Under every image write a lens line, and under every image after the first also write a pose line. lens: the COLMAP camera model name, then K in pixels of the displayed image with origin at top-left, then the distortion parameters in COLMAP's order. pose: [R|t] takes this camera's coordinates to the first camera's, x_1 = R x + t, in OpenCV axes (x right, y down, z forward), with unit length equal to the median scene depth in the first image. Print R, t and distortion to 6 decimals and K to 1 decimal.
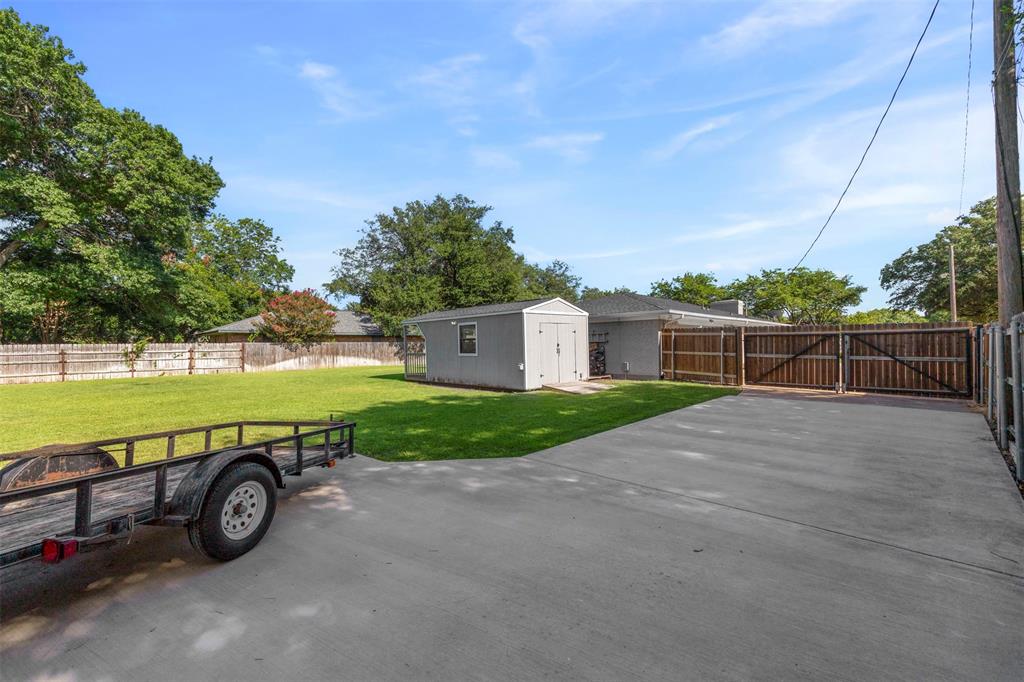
lens RADIAL K [[414.9, 0, 512.2], [0, 414.9, 343.0], [0, 0, 1]] dist [0.000062, 0.001869]
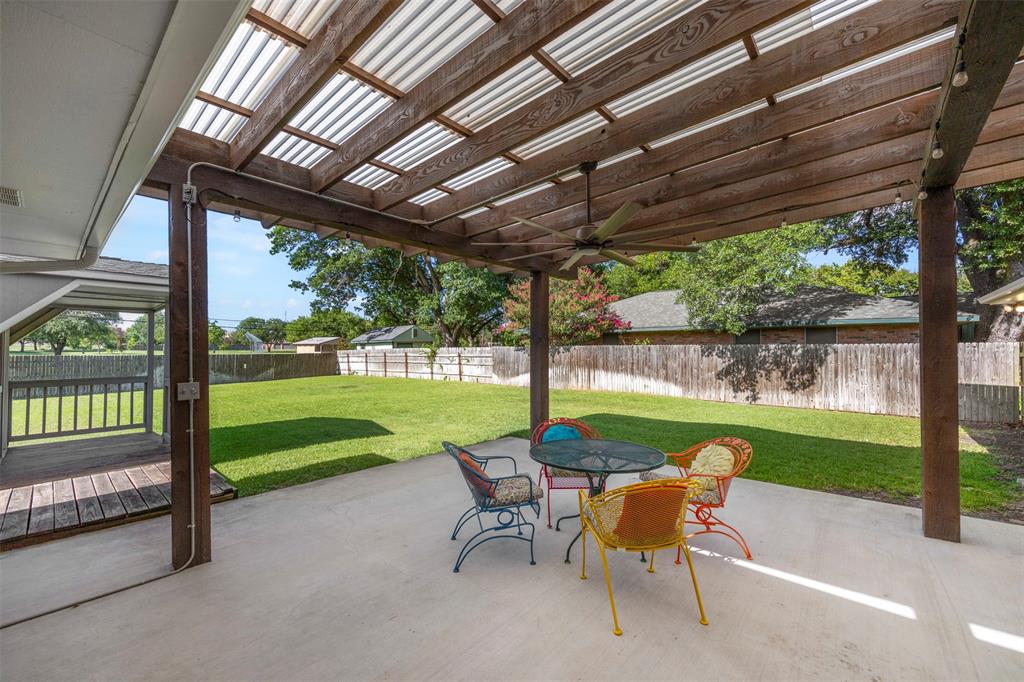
lens RADIAL K [[414.9, 0, 511.5], [0, 414.9, 344.0], [0, 0, 1]] dist [0.000062, 0.001869]
pose [[0.045790, -0.007355, -0.998924, 0.164692], [0.001032, 0.999973, -0.007315, -0.000276], [0.998951, -0.000696, 0.045797, 1.055517]]
